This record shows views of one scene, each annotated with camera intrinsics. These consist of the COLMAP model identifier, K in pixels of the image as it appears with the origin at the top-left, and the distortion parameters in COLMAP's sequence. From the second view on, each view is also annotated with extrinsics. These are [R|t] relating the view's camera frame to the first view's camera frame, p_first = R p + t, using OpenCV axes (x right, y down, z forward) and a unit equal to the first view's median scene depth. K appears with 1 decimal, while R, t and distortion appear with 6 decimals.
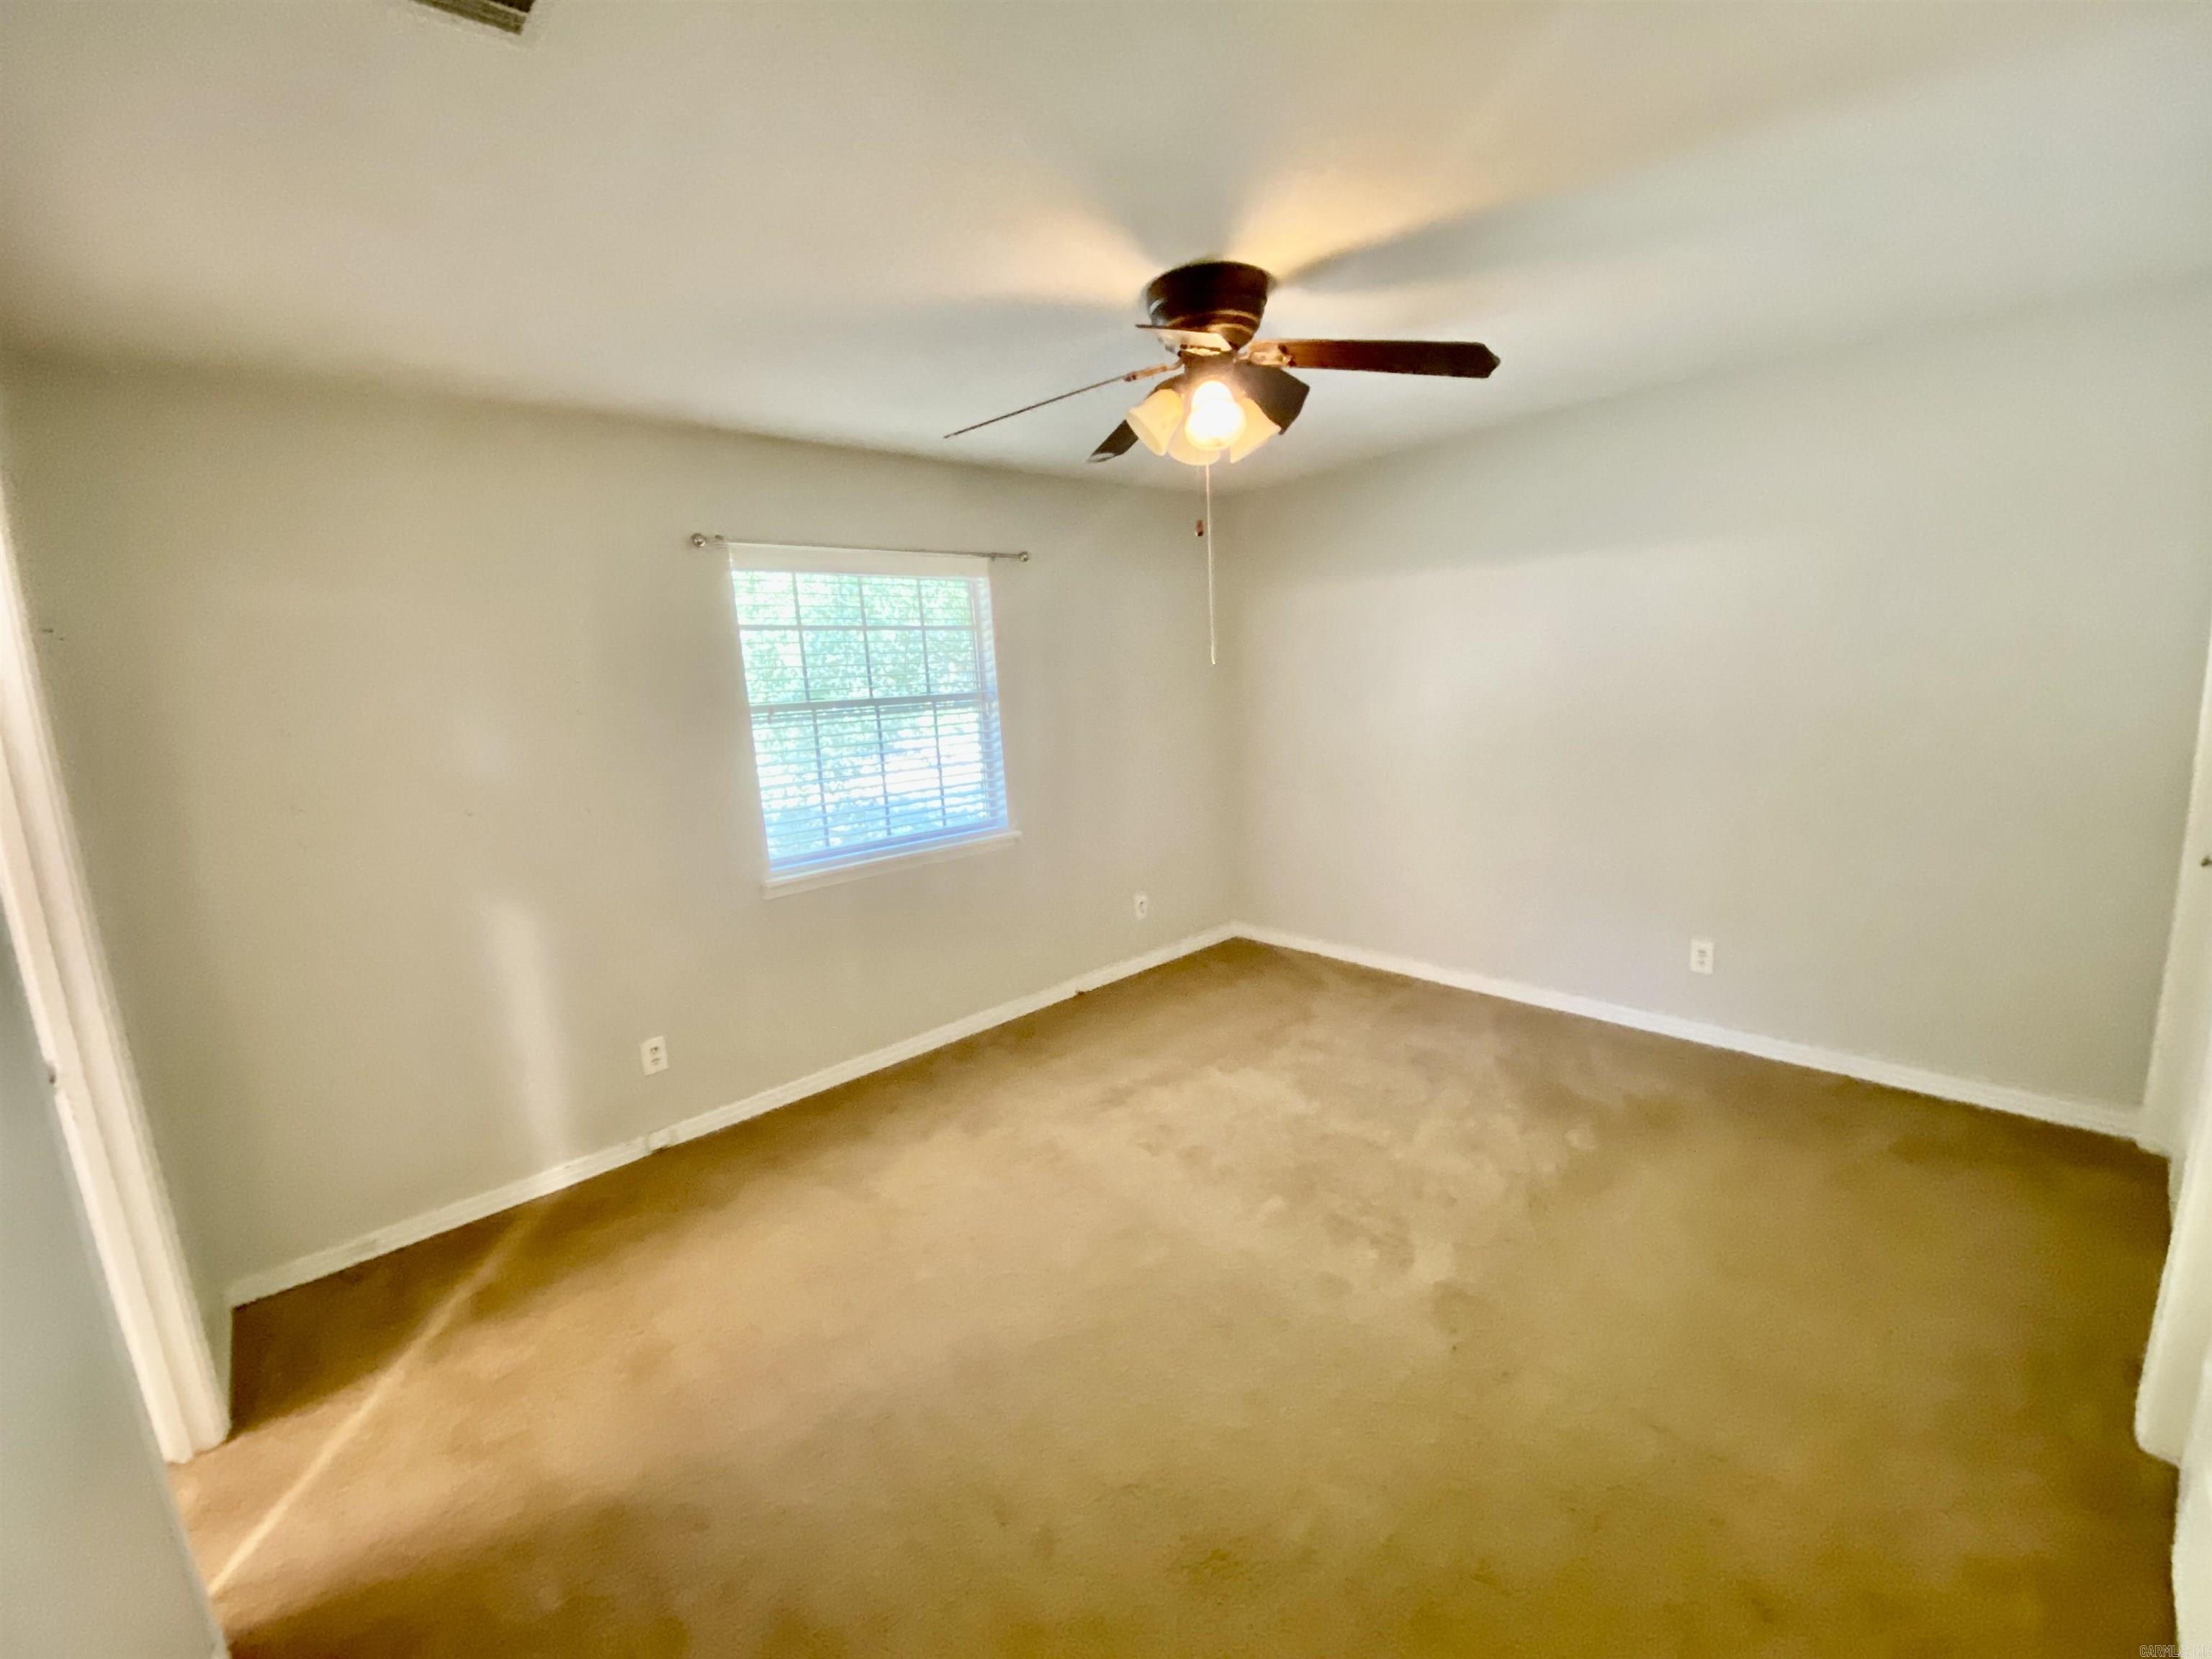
lens RADIAL K [[894.3, 0, 1124.0], [0, 894.3, 829.8], [0, 0, 1]] dist [0.002365, -0.012923]
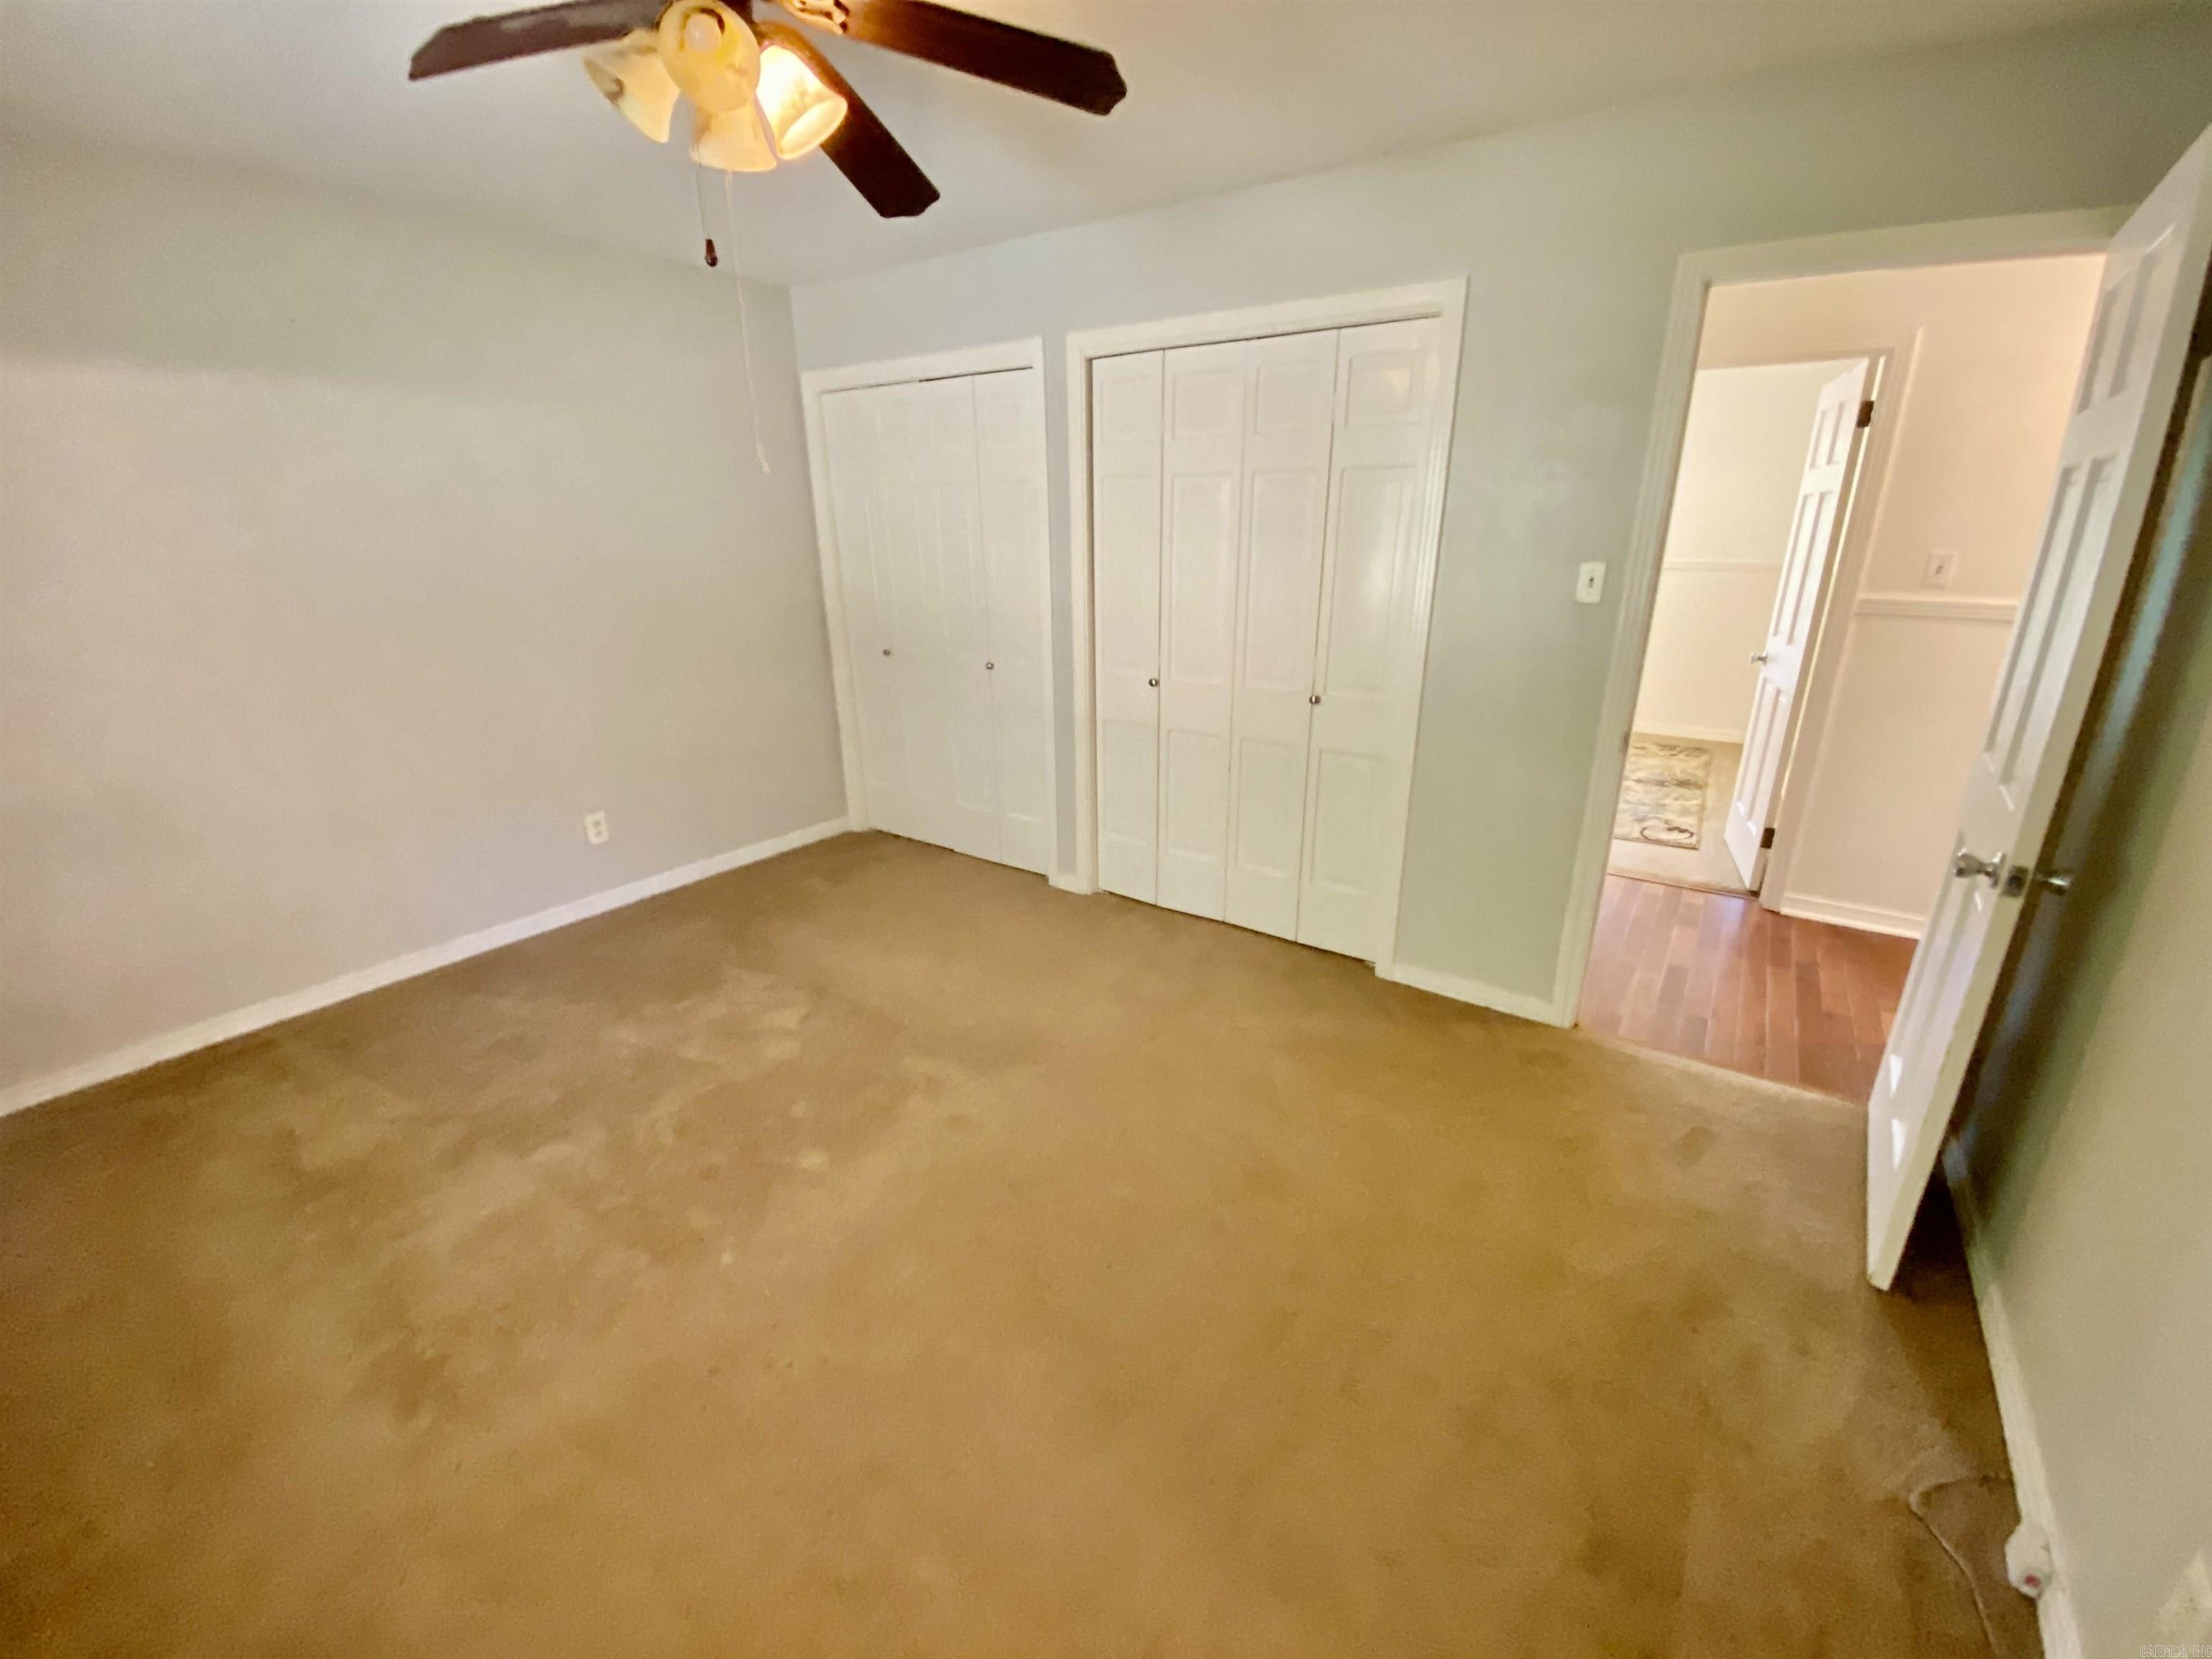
lens RADIAL K [[894.3, 0, 1124.0], [0, 894.3, 829.8], [0, 0, 1]] dist [0.002365, -0.012923]
pose [[-0.228721, -0.261854, 0.937614, -0.470009], [0.182254, 0.934597, 0.305470, -0.060389], [-0.956279, 0.240752, -0.166038, 0.622426]]
